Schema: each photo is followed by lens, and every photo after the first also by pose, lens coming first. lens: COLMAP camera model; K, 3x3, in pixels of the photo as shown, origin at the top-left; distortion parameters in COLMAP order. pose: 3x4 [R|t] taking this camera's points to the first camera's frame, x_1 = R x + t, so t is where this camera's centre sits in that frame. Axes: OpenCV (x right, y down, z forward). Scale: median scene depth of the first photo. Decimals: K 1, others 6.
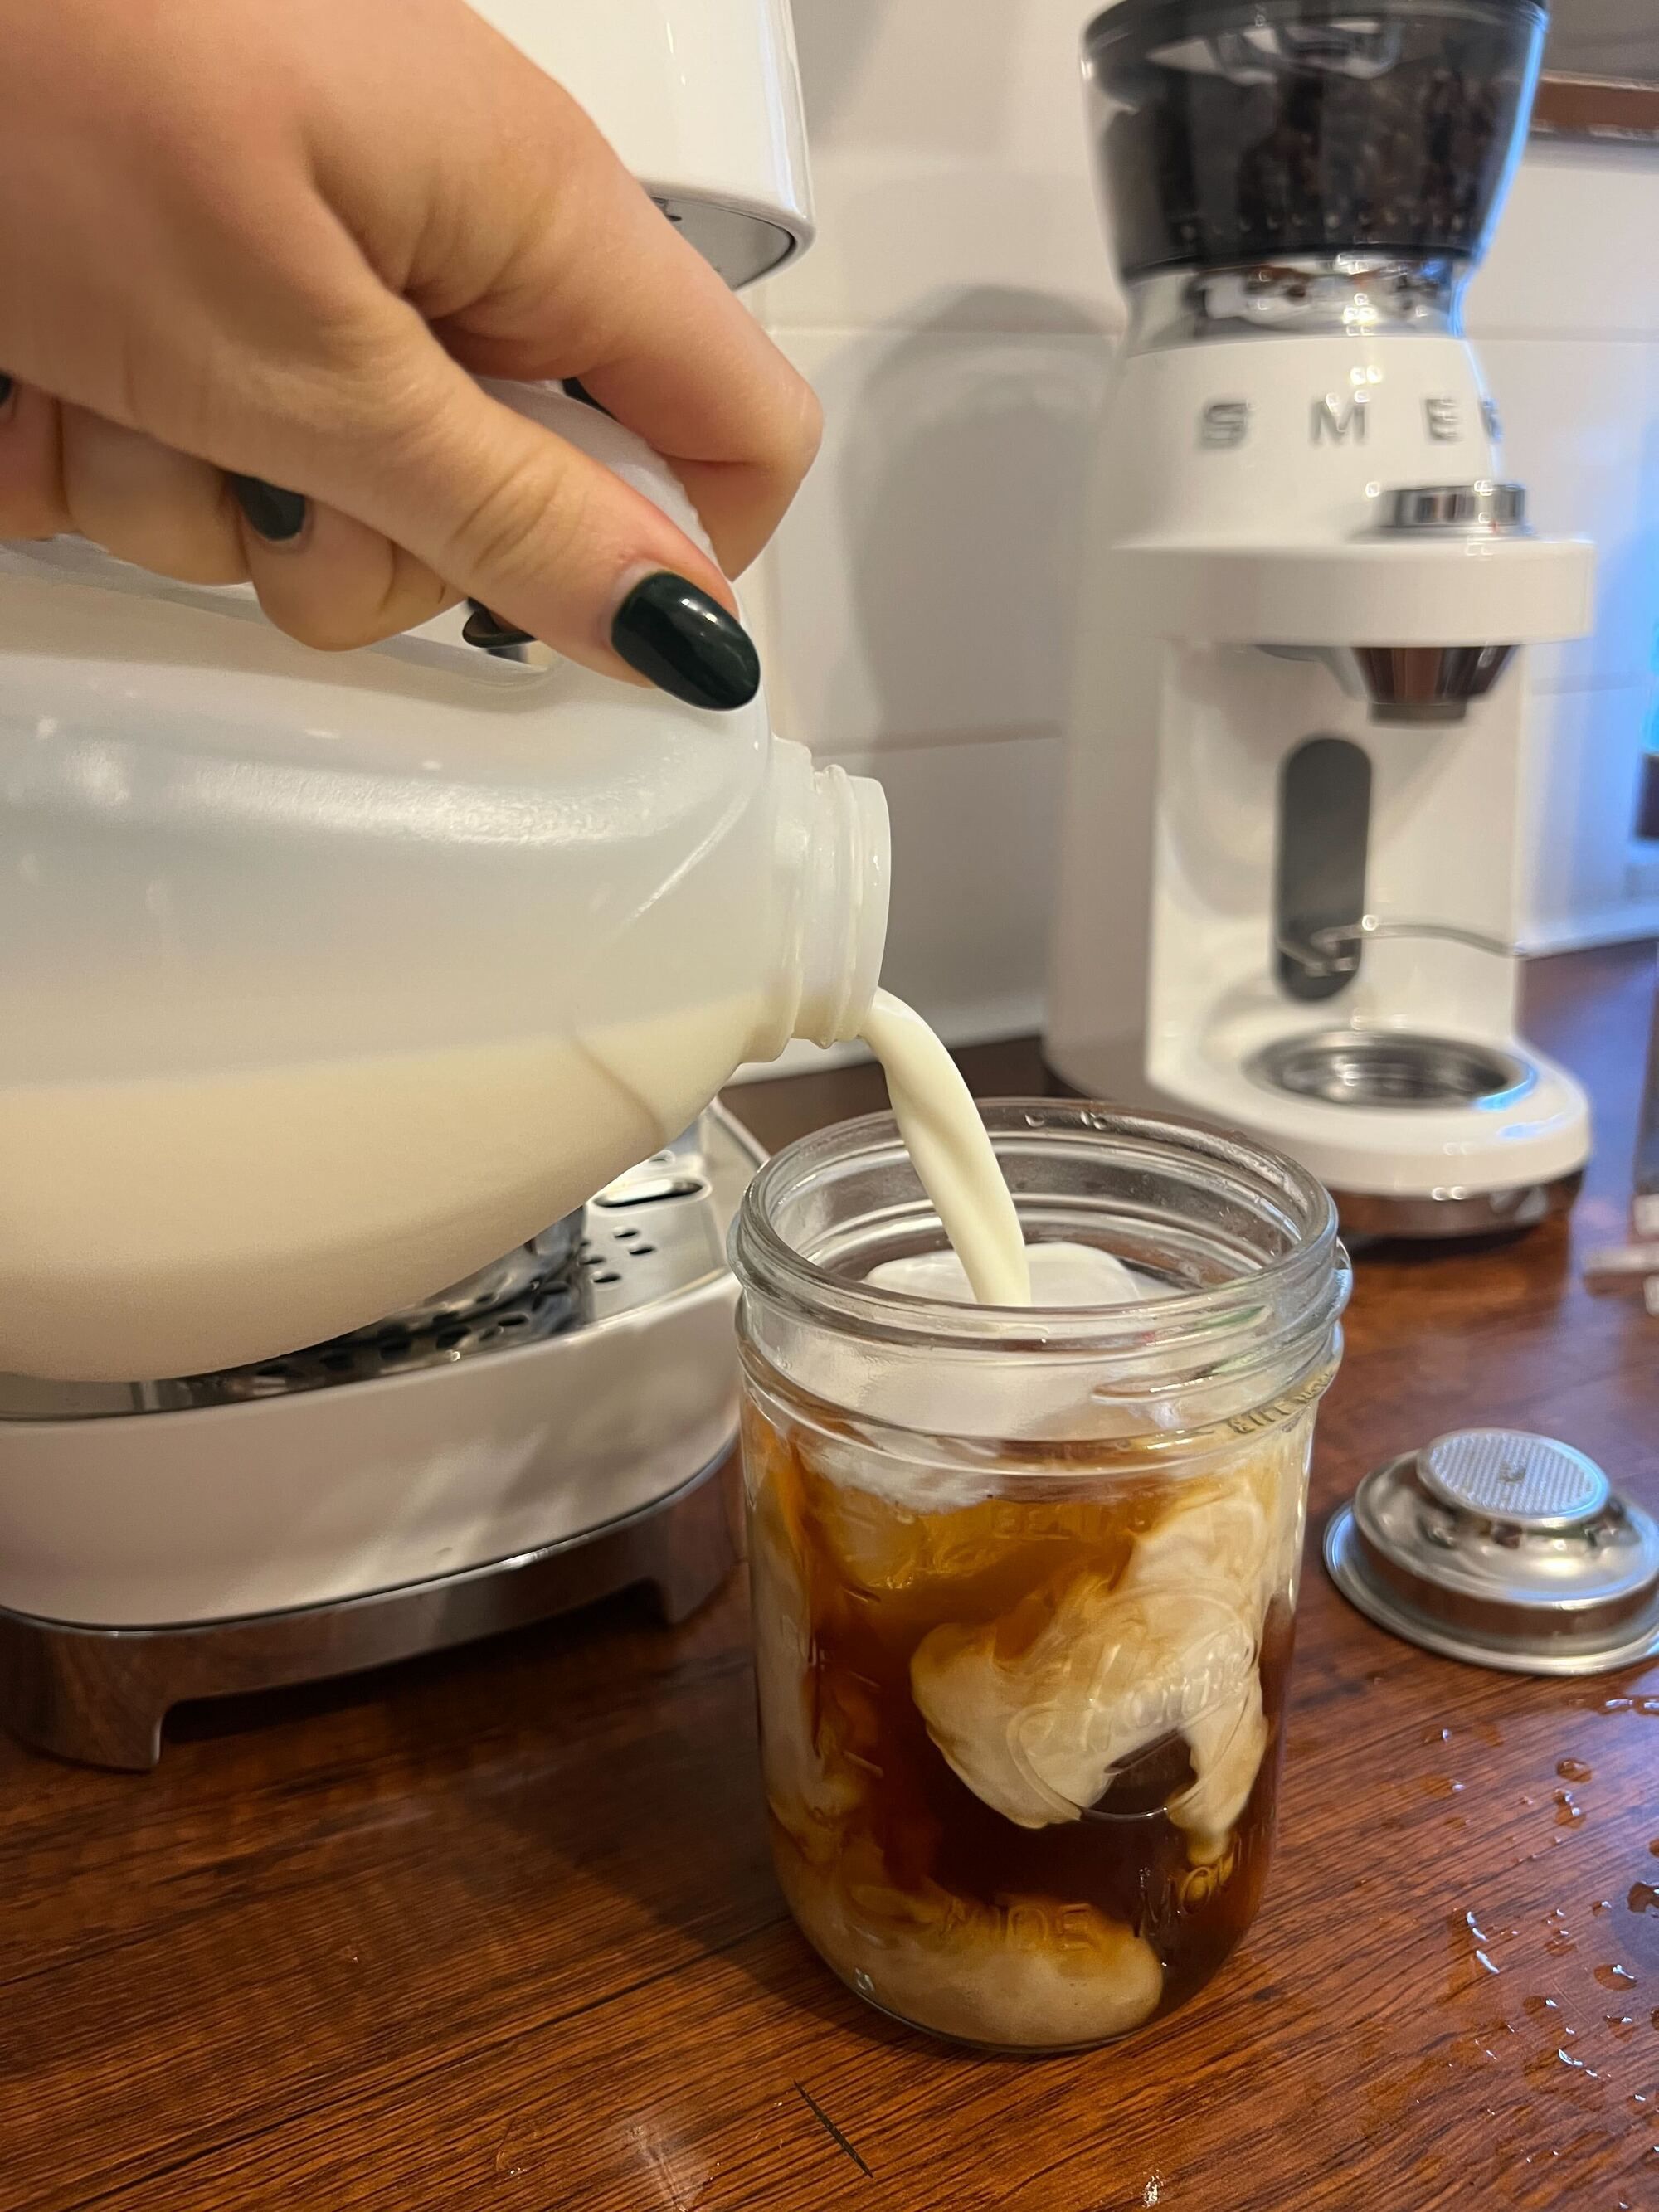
lens RADIAL K [[1717.9, 0, 829.5], [0, 1717.9, 1106.0], [0, 0, 1]] dist [0.047608, -0.074194]
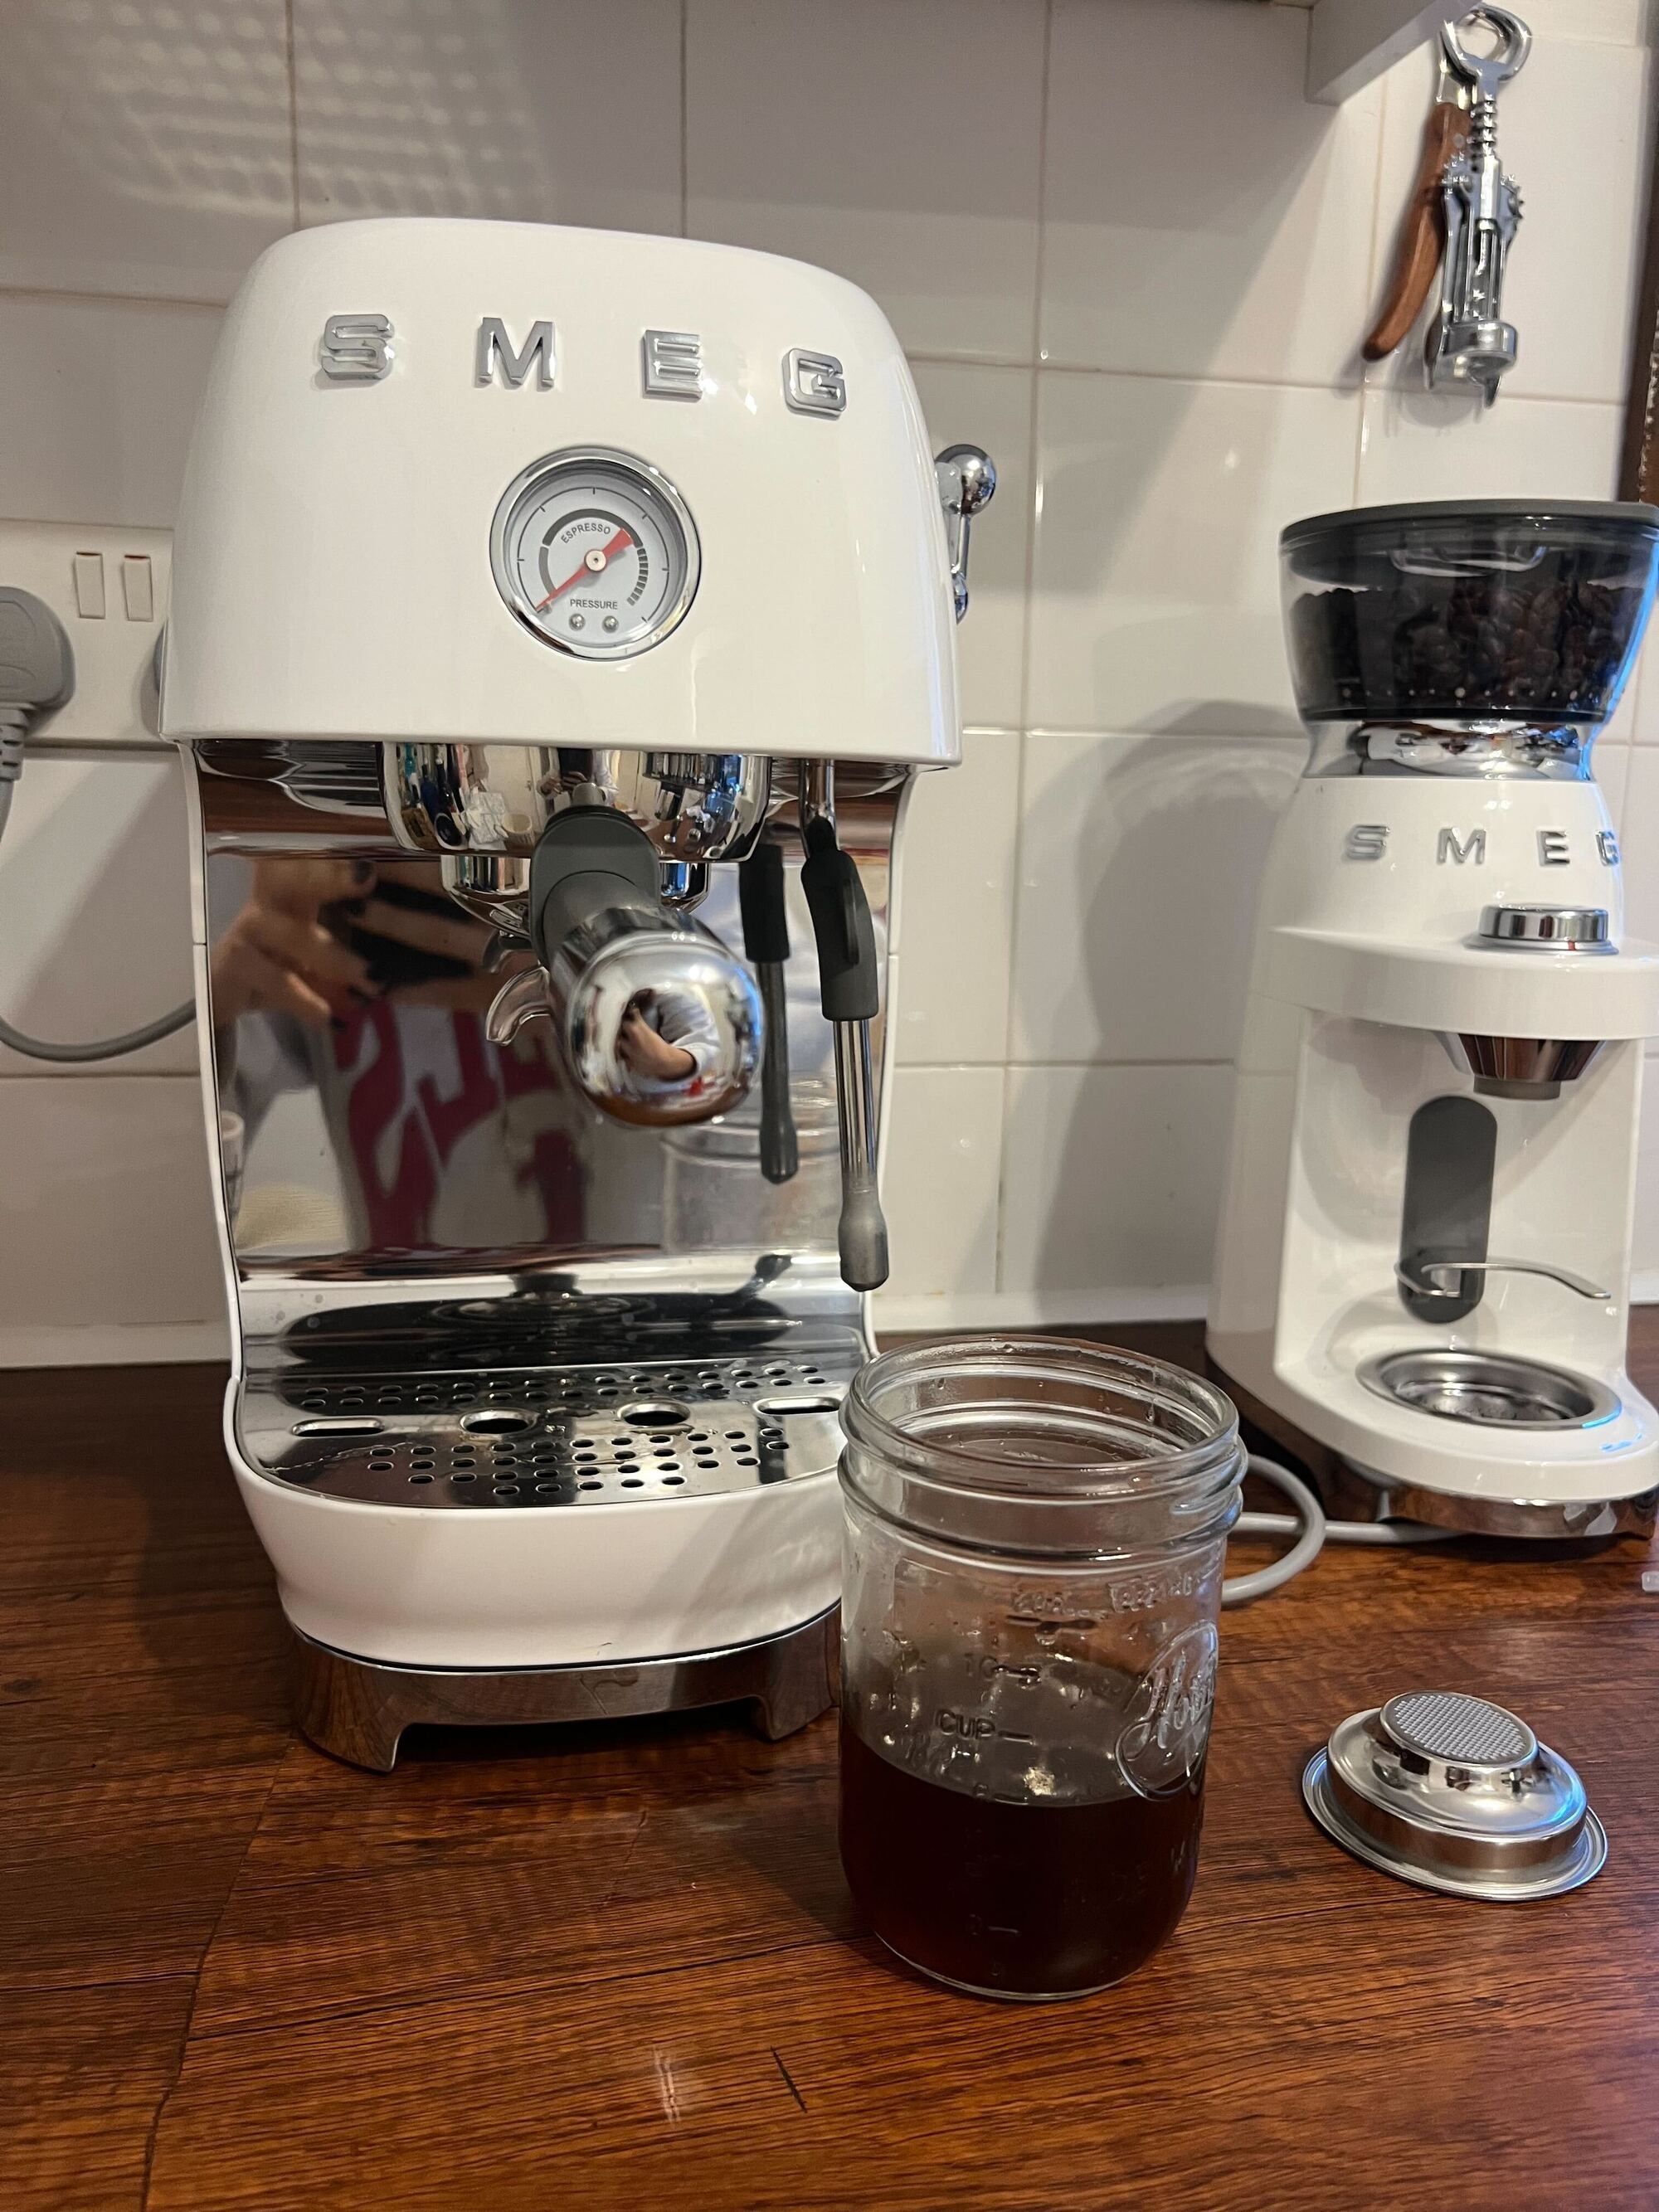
lens RADIAL K [[1688.0, 0, 829.5], [0, 1688.0, 1106.0], [0, 0, 1]] dist [0.007273, -0.004206]
pose [[0.975930, 0.090110, -0.198597, 0.184099], [-0.118109, 0.983922, -0.133966, -0.008270], [0.183332, 0.154198, 0.970882, -0.355723]]
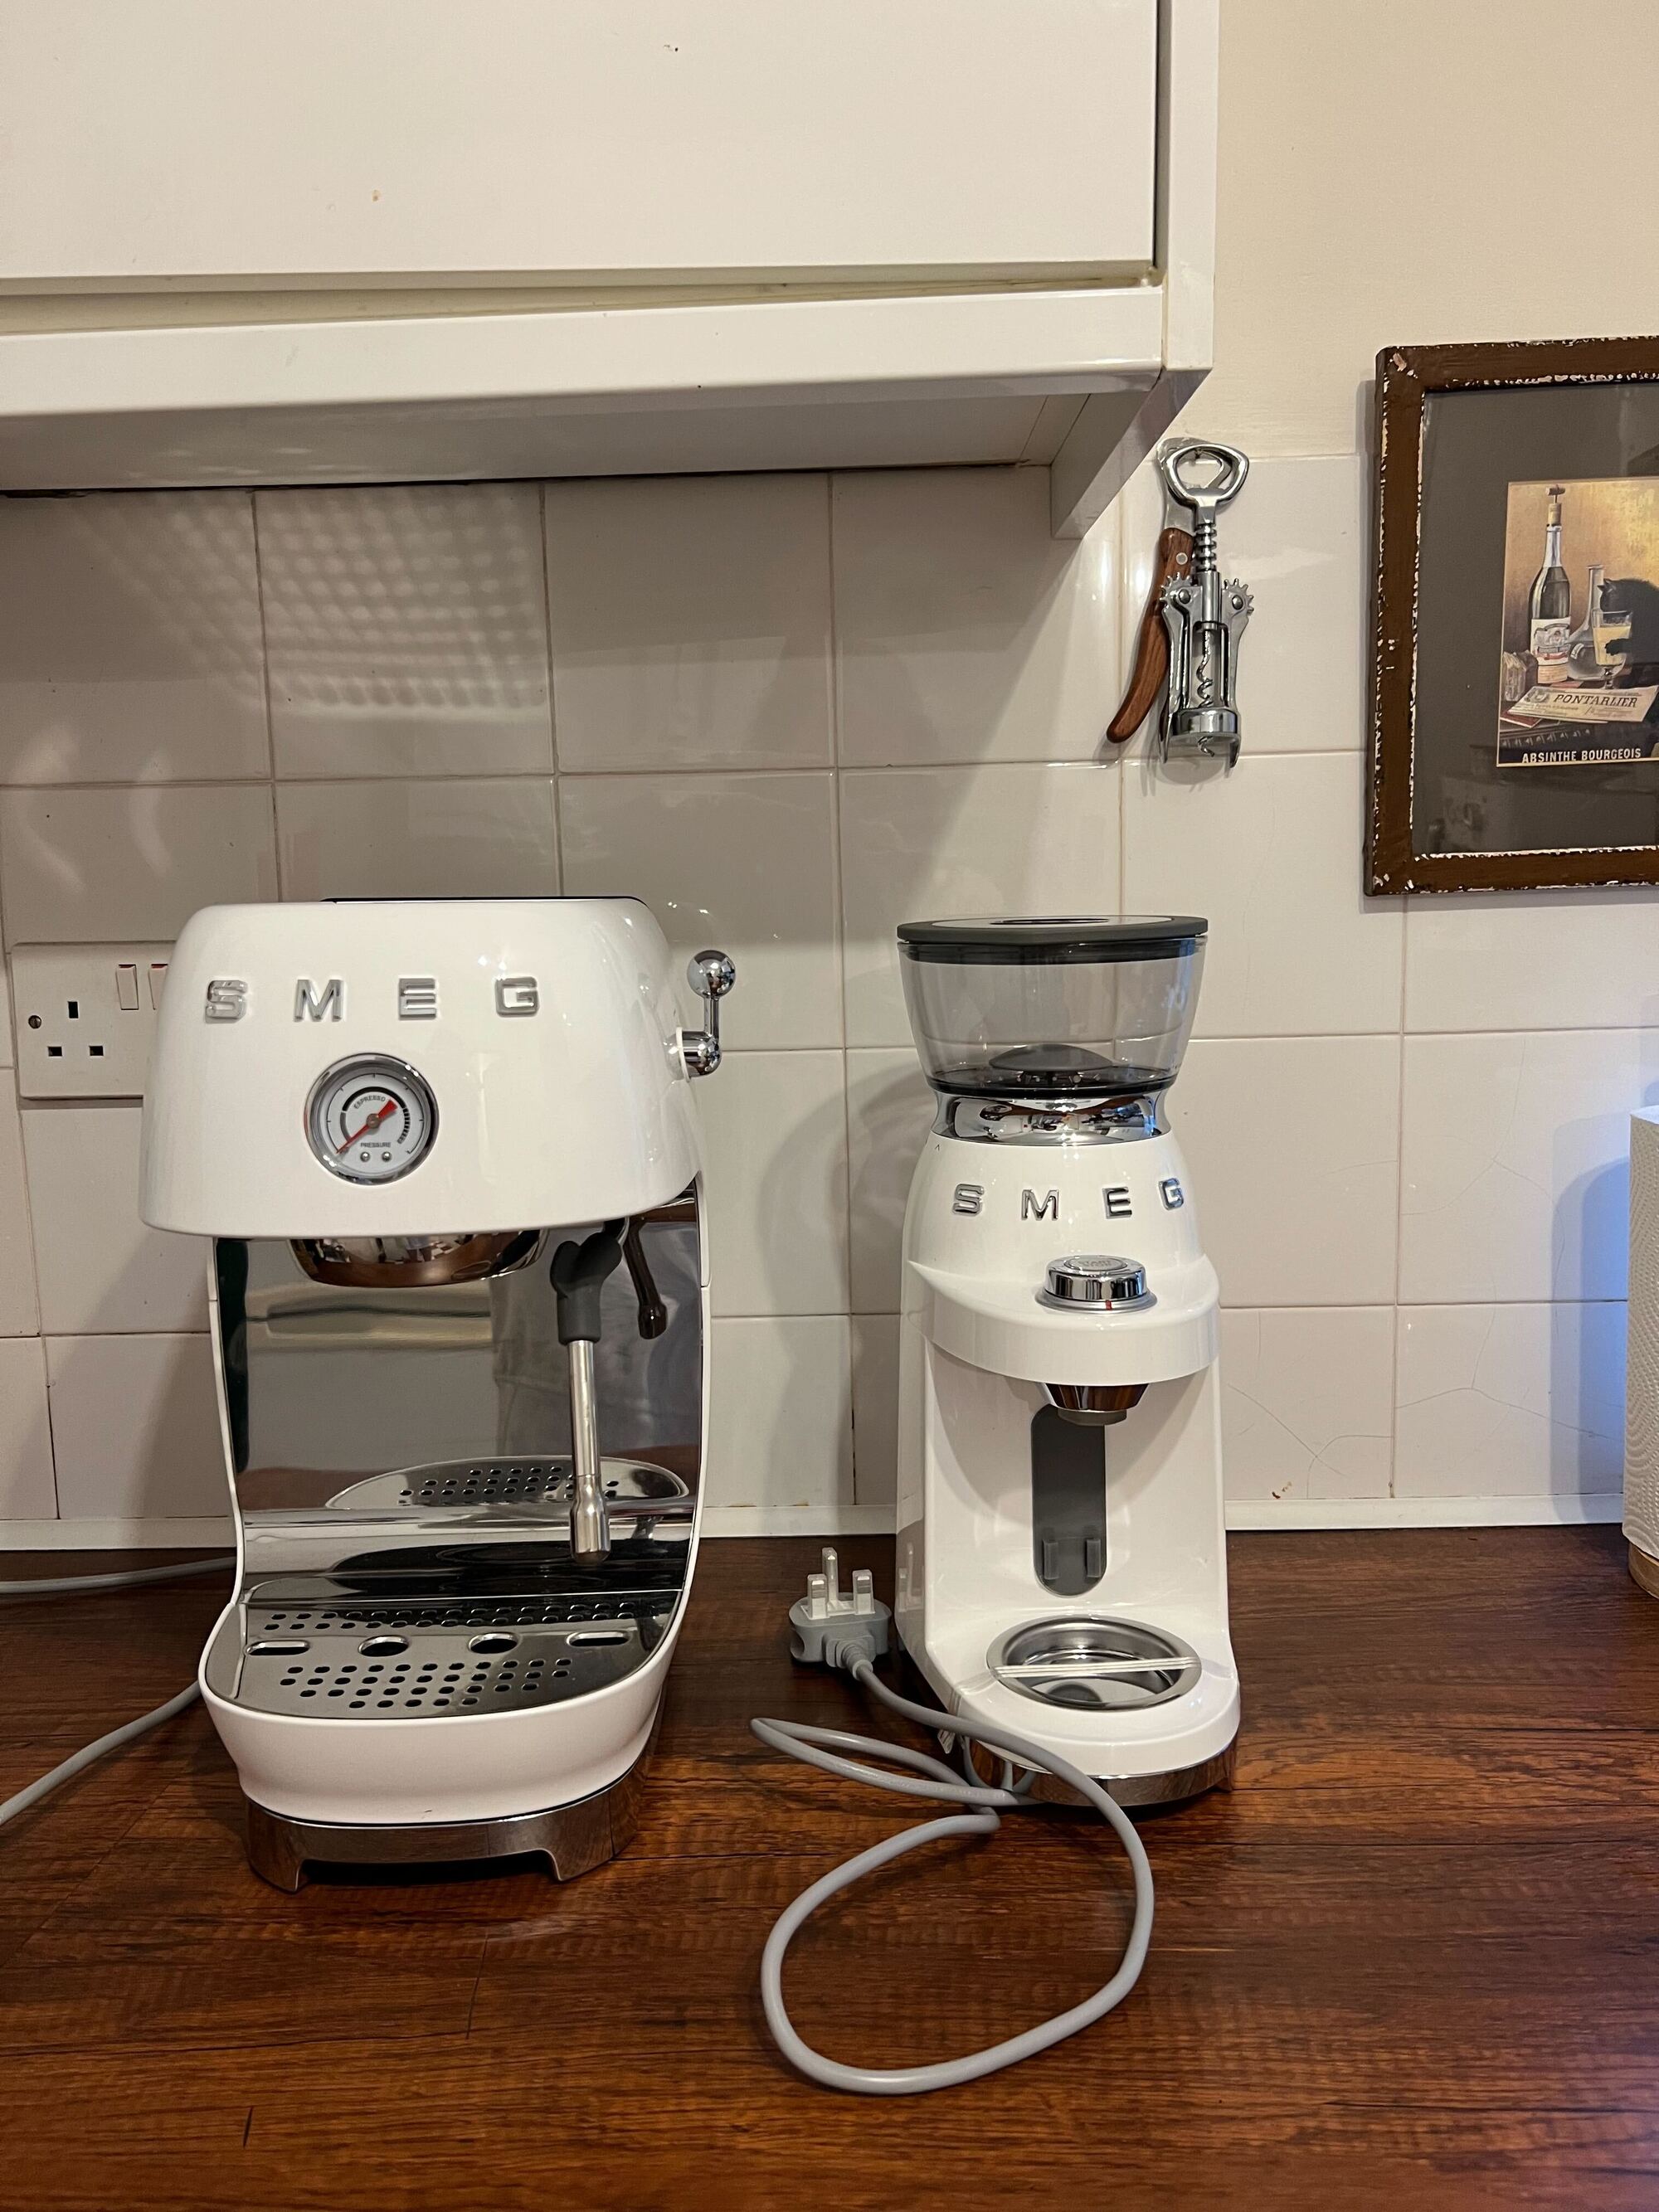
lens RADIAL K [[1663.5, 0, 822.4], [0, 1663.5, 1108.0], [0, 0, 1]] dist [0.040251, -0.034989]
pose [[0.911965, 0.065620, -0.404986, 1.125459], [-0.138370, 0.978484, -0.153043, -0.350800], [0.386230, 0.195607, 0.901423, -0.701558]]
